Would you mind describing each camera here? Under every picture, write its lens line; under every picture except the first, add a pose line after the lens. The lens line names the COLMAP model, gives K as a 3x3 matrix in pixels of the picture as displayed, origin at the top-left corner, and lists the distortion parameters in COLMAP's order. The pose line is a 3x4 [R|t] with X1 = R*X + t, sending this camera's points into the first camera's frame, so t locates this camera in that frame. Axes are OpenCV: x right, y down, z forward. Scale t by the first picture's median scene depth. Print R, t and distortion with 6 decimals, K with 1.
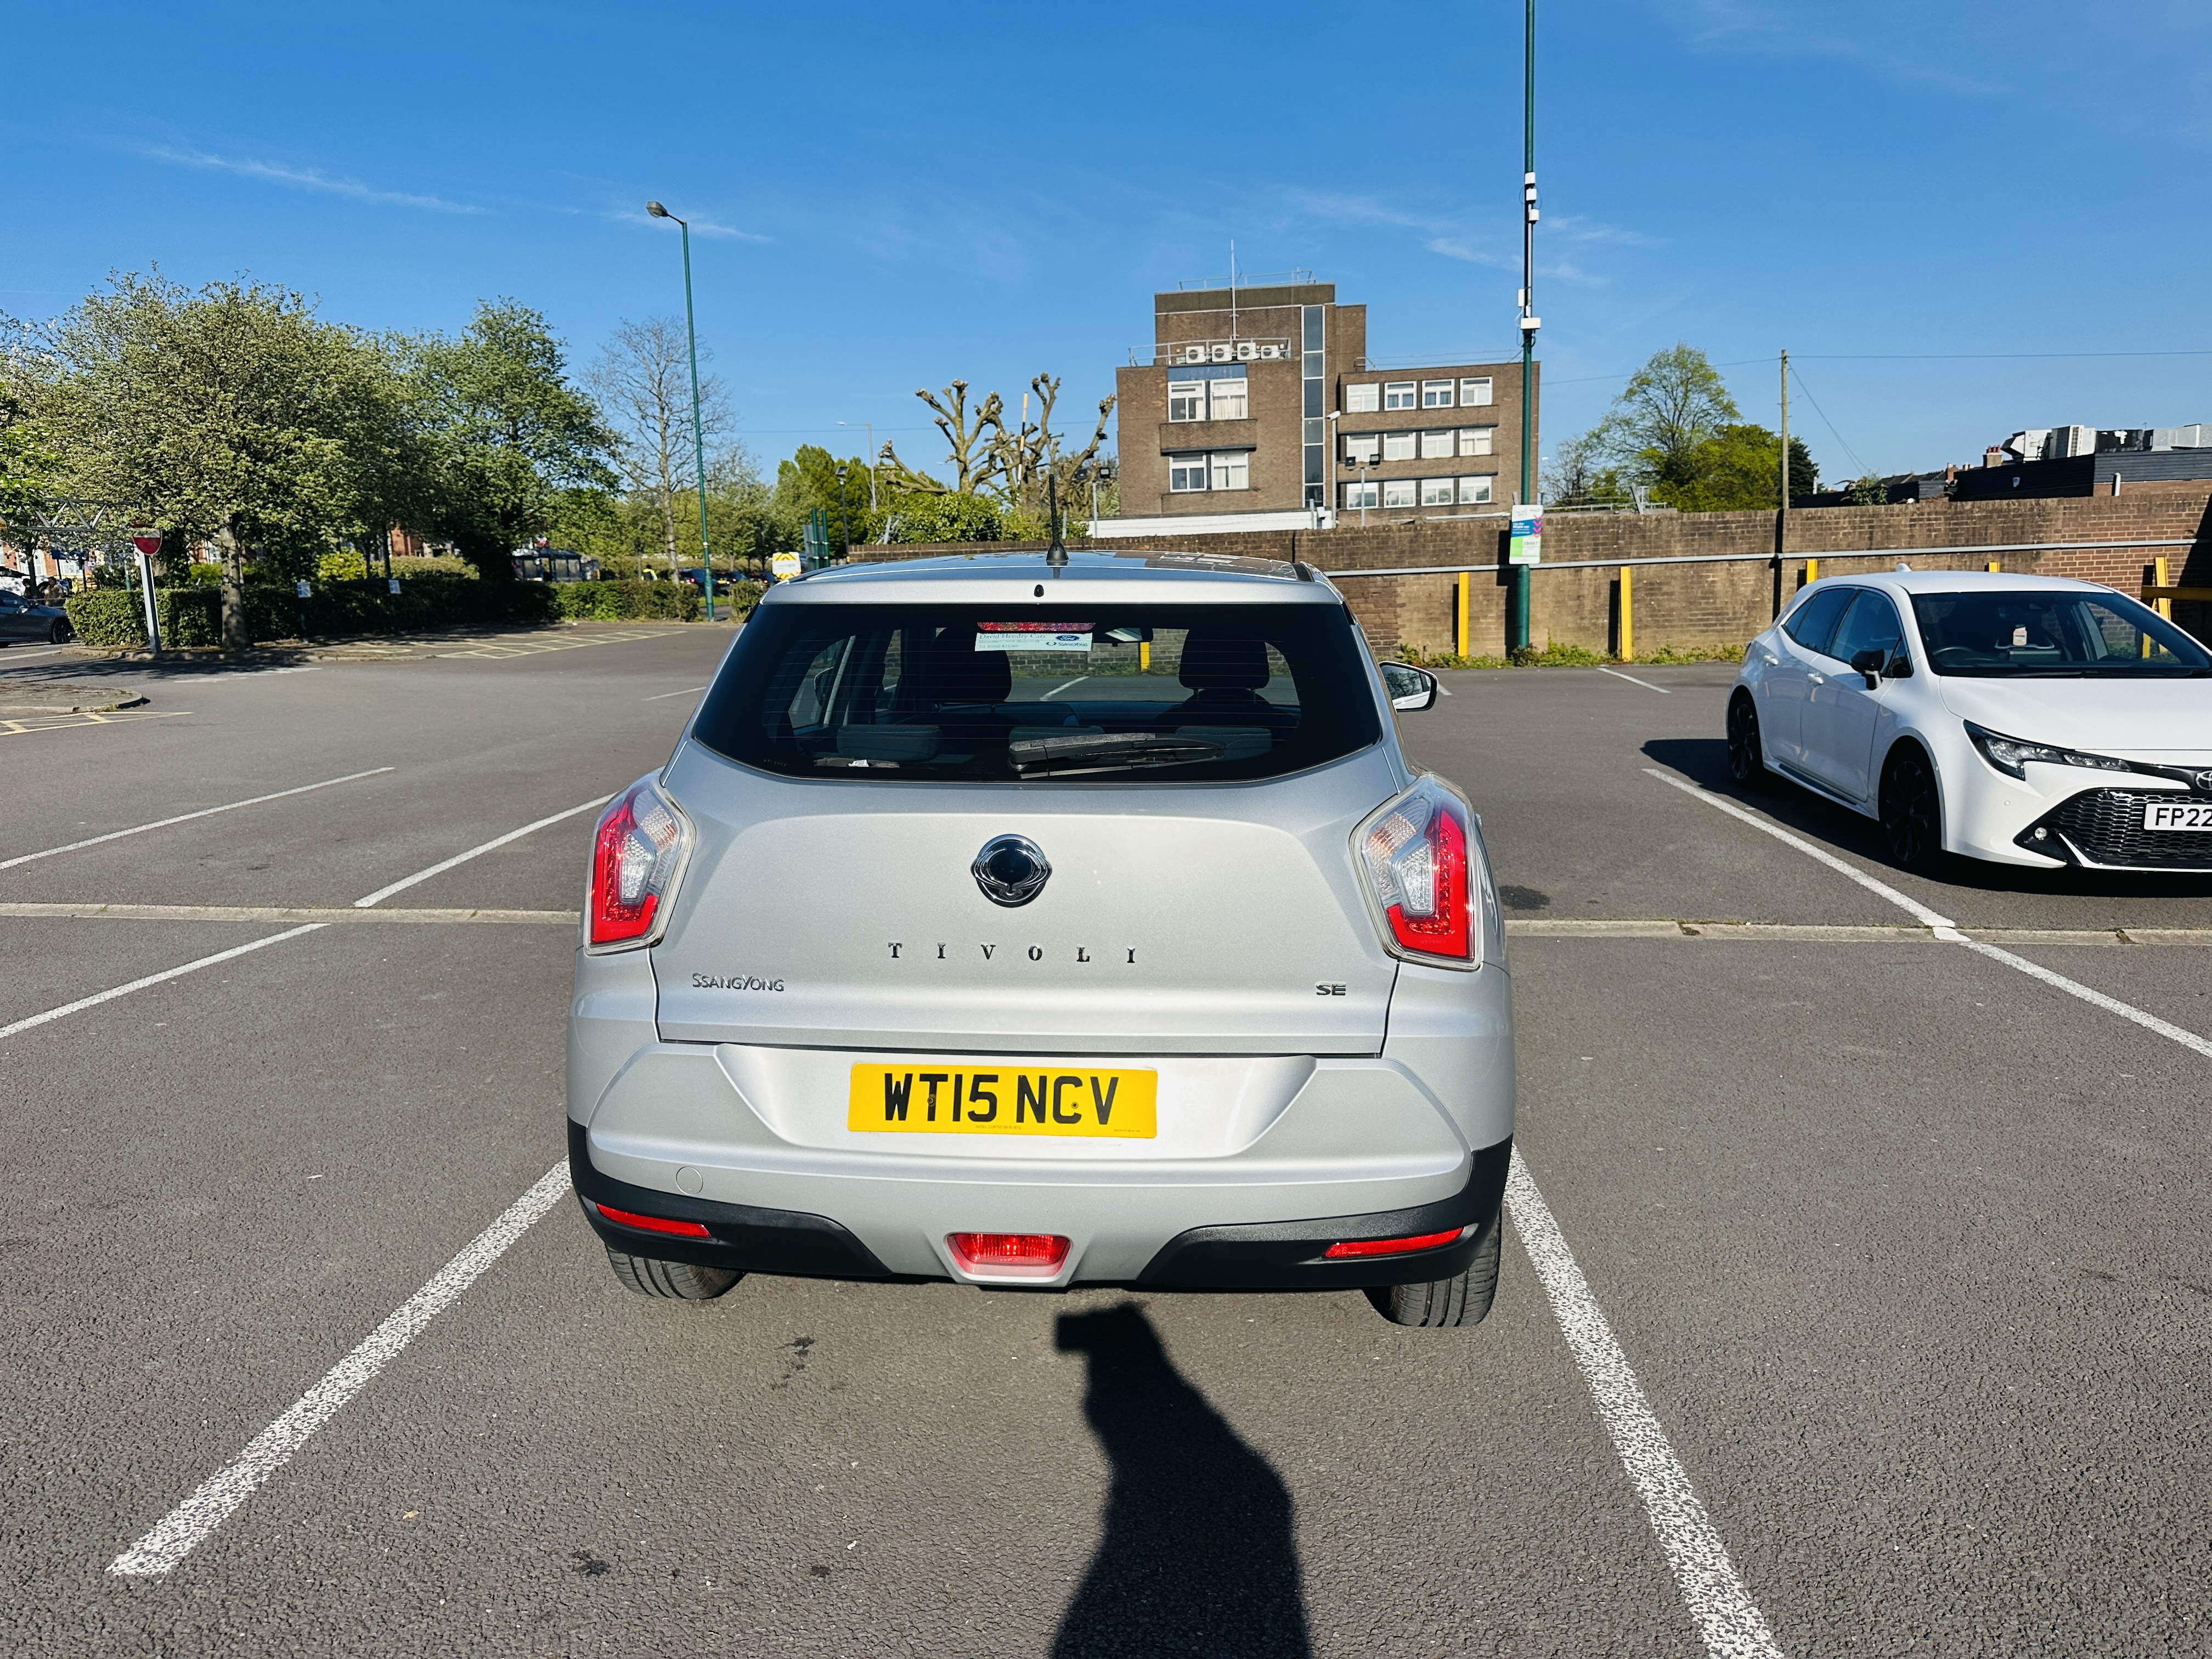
lens RADIAL K [[1589.1, 0, 1096.4], [0, 1589.1, 830.1], [0, 0, 1]] dist [0.026697, -0.034321]
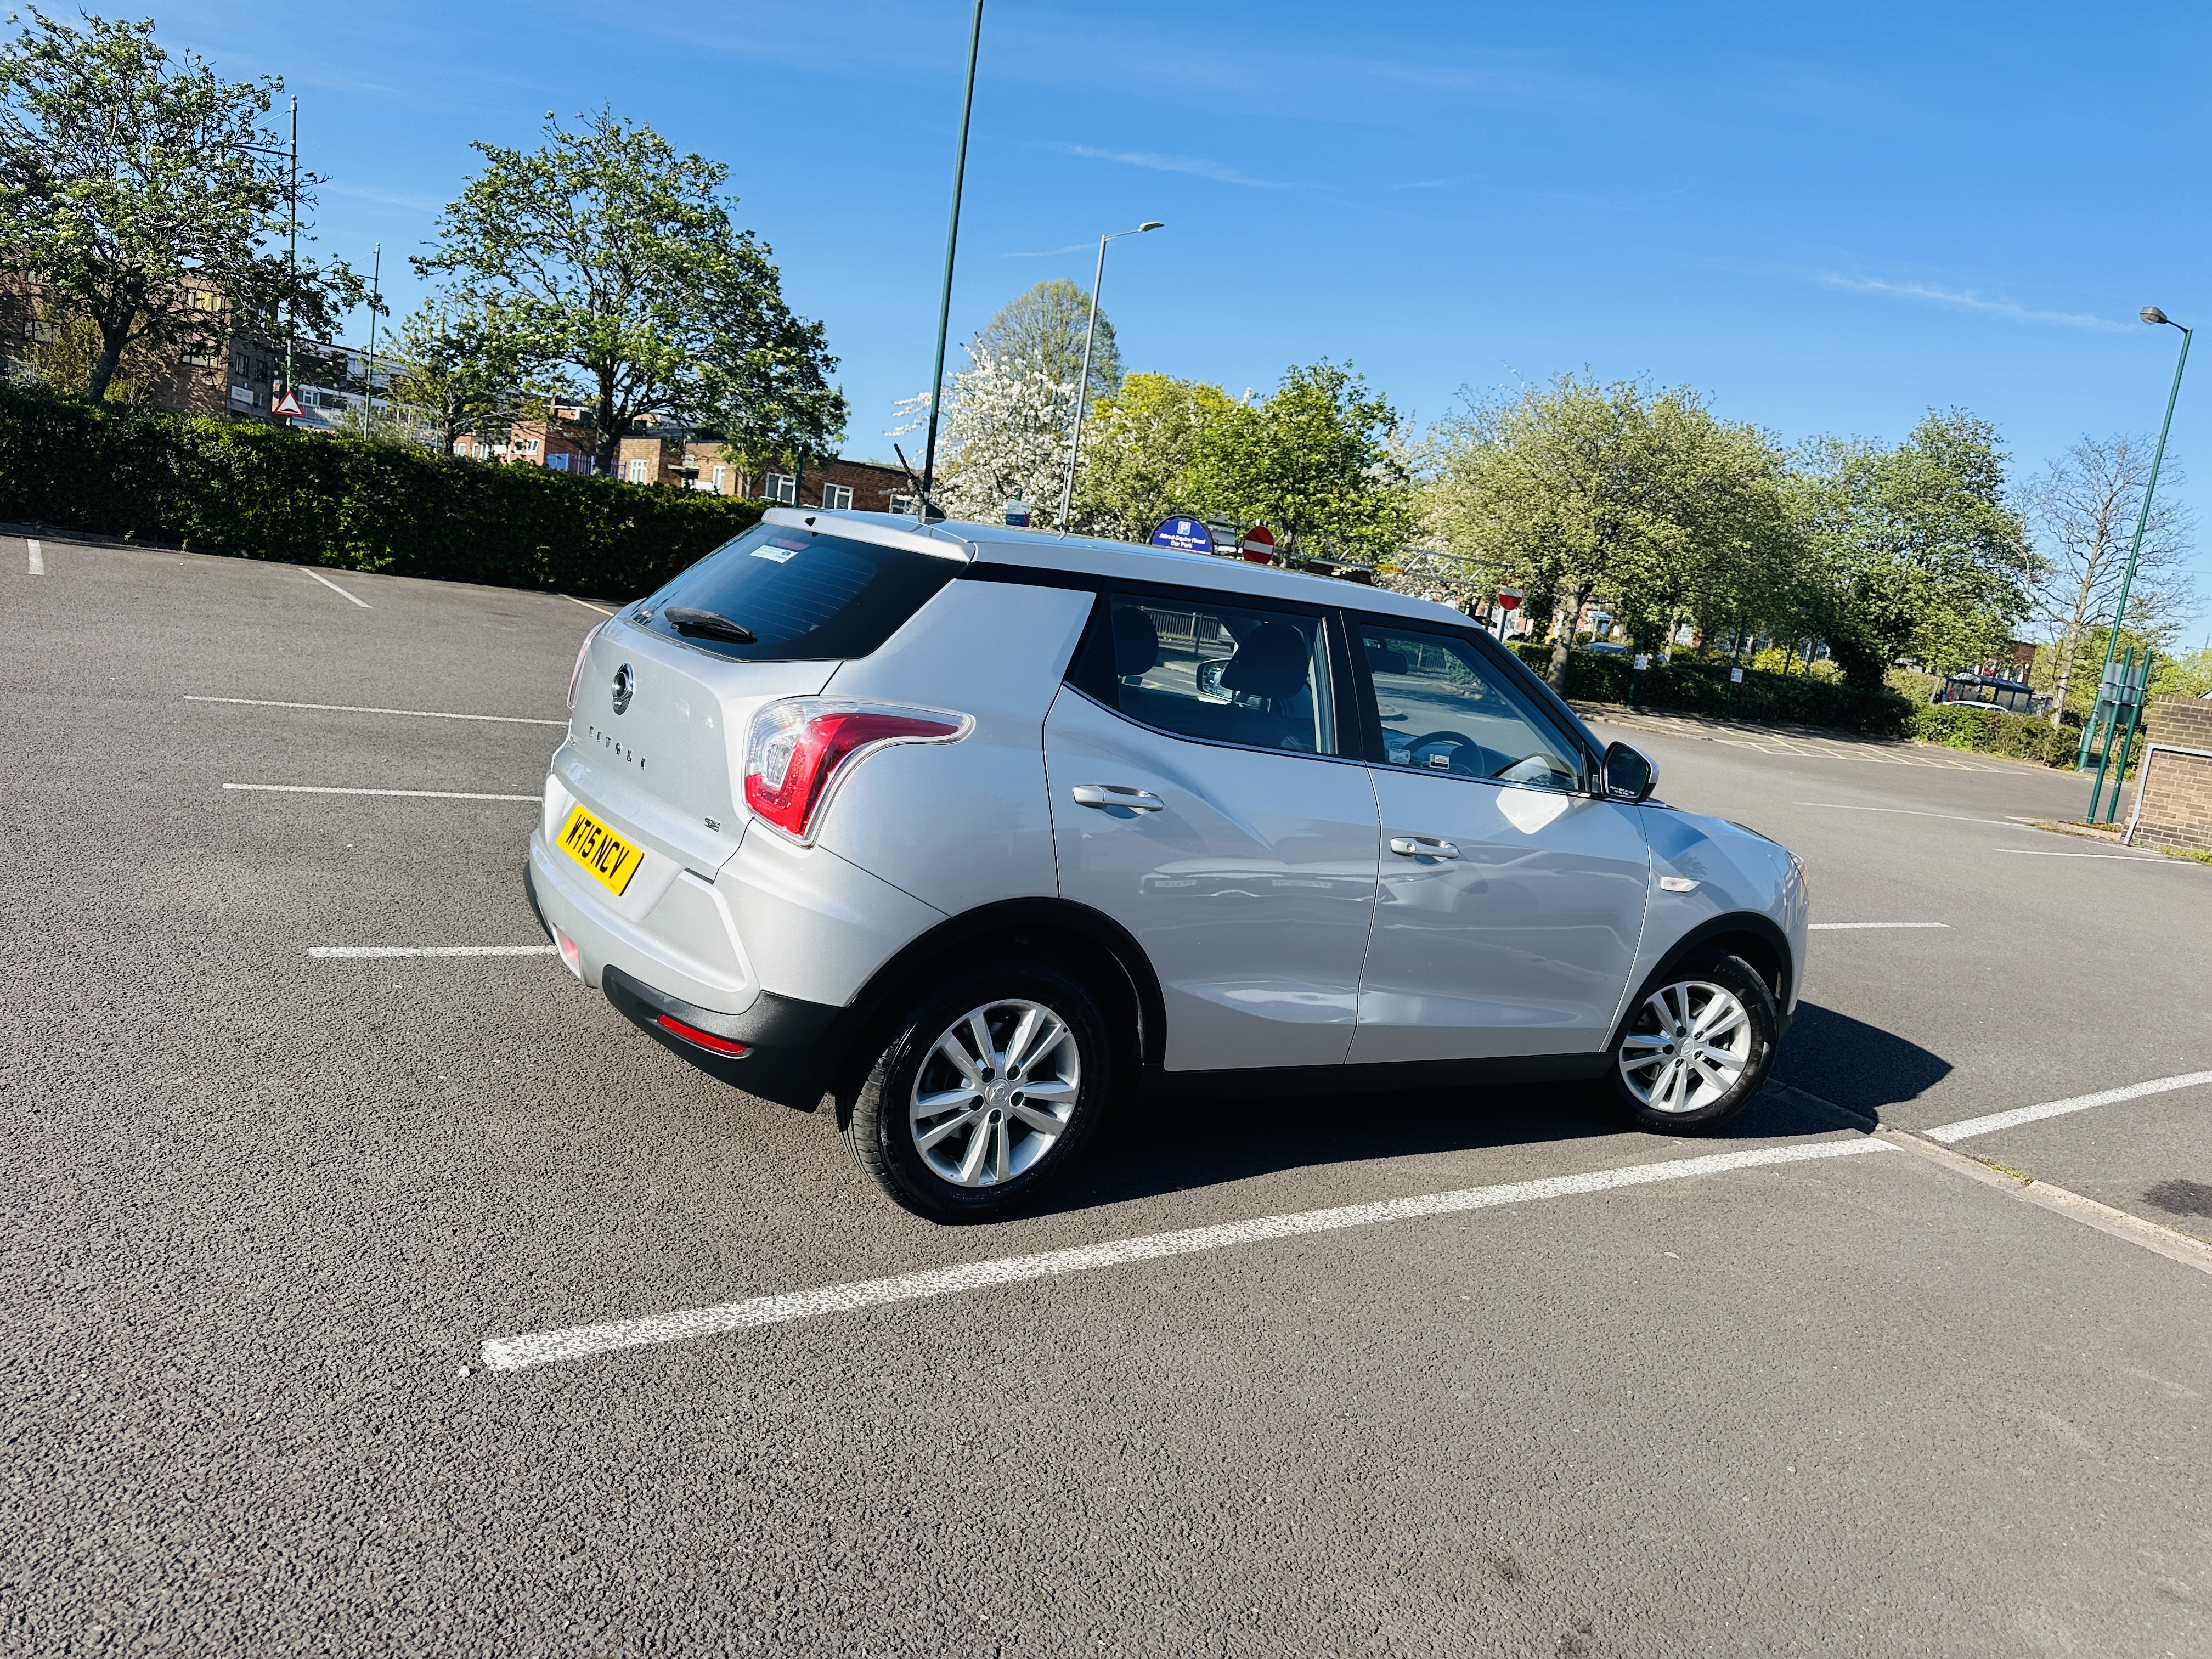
lens RADIAL K [[1589.1, 0, 1106.2], [0, 1589.1, 842.0], [0, 0, 1]] dist [0.026697, -0.034321]
pose [[0.620445, 0.233152, -0.748791, 0.156223], [-0.278078, 0.958154, 0.067928, -0.007174], [0.733294, 0.166077, 0.659316, 0.047310]]
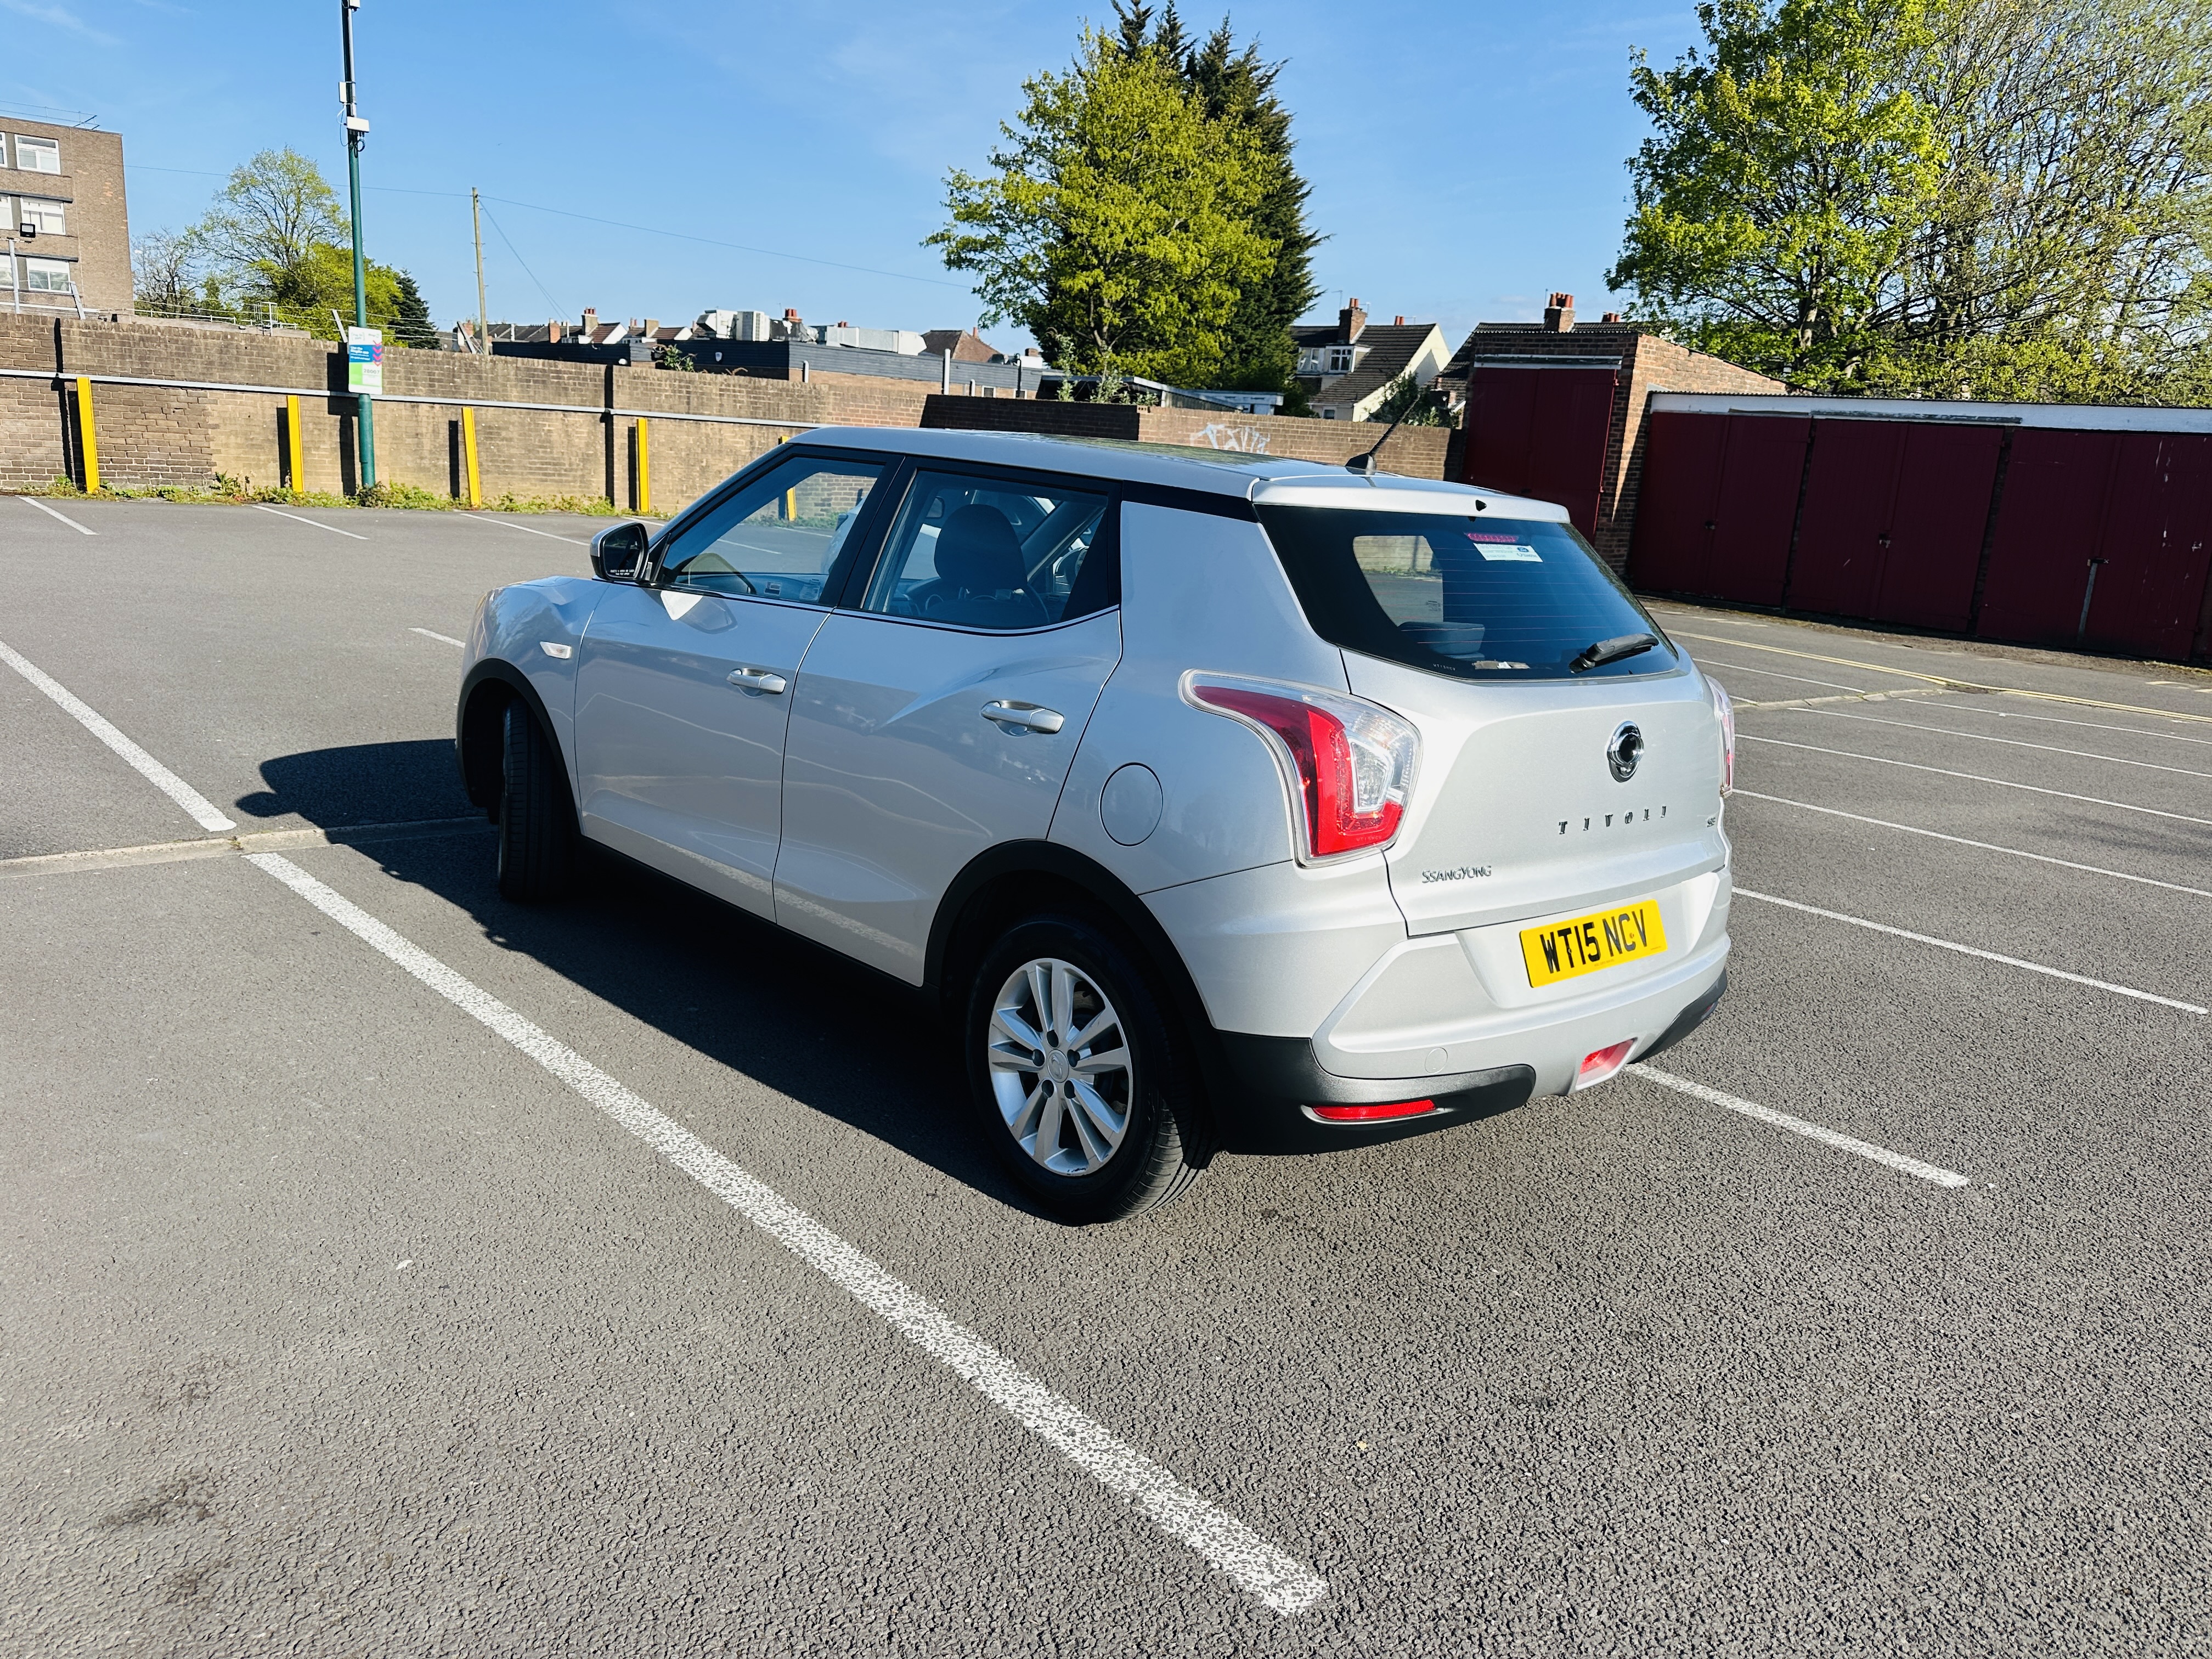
lens RADIAL K [[1589.1, 0, 1106.3], [0, 1589.1, 818.8], [0, 0, 1]] dist [0.026697, -0.034321]
pose [[0.667027, -0.095477, 0.738891, -0.144465], [0.027504, 0.994234, 0.103643, -0.007122], [-0.744526, -0.048810, 0.665807, 0.057378]]
